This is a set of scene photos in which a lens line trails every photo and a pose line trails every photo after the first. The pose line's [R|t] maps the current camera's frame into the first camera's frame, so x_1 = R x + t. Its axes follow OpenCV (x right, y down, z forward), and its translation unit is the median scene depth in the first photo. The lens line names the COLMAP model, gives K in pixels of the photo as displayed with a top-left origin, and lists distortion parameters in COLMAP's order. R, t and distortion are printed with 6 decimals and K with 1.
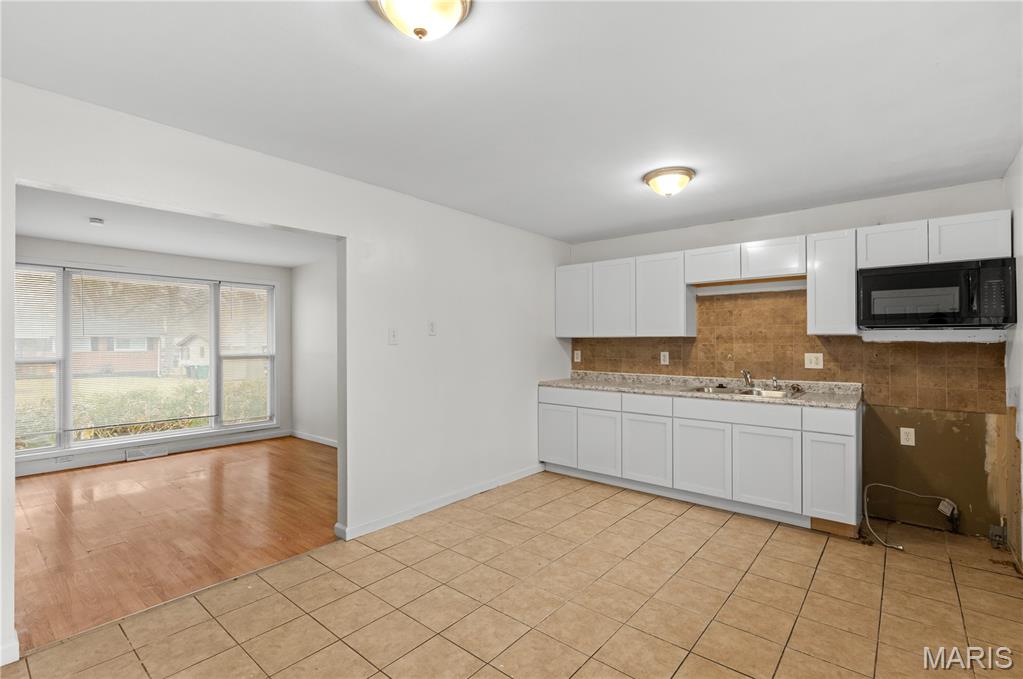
lens RADIAL K [[468.5, 0, 512.1], [0, 468.5, 338.6], [0, 0, 1]] dist [-0.001130, 0.000249]
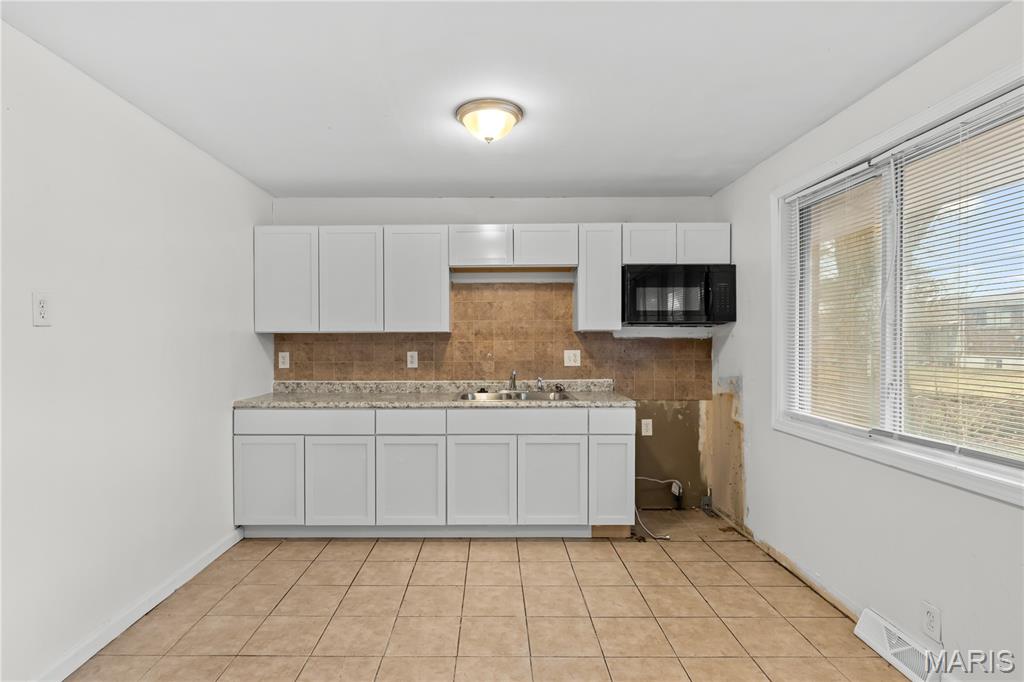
lens RADIAL K [[519.8, 0, 509.6], [0, 519.8, 342.6], [0, 0, 1]] dist [0.000127, -0.000803]
pose [[0.769073, -0.008154, 0.639108, -0.144160], [-0.000189, 0.999916, 0.012986, 0.002484], [-0.639160, -0.010108, 0.769007, 0.297849]]
